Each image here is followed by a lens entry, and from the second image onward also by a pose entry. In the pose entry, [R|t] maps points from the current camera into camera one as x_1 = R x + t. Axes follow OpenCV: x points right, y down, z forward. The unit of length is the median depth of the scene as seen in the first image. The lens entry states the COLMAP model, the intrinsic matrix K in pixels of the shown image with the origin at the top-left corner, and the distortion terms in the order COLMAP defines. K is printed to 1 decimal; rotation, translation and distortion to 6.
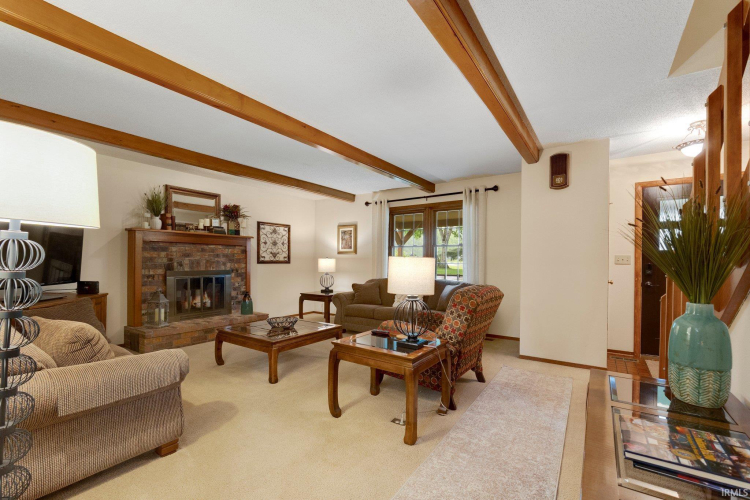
lens RADIAL K [[327.8, 0, 369.7], [0, 327.8, 257.2], [0, 0, 1]] dist [-0.003196, -0.000627]
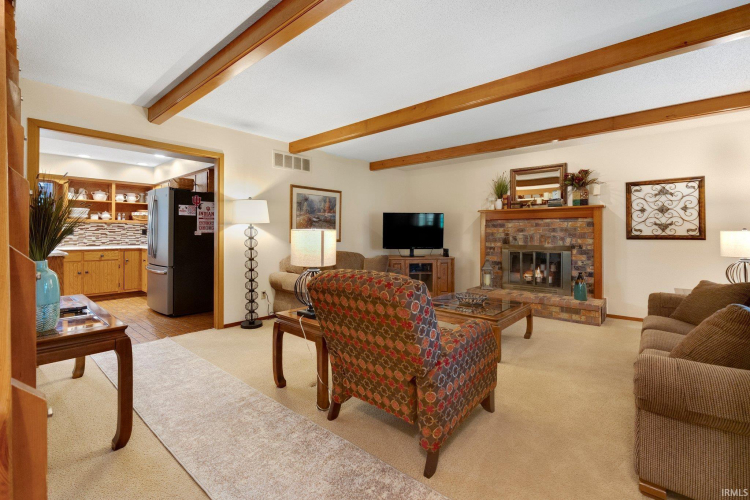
lens RADIAL K [[321.6, 0, 376.2], [0, 321.6, 229.8], [0, 0, 1]] dist [-0.001020, -0.000147]
pose [[-0.090056, -0.016835, -0.995794, 0.481546], [0.011144, 0.999777, -0.017910, 0.005247], [0.995874, -0.012710, -0.089848, 0.549086]]
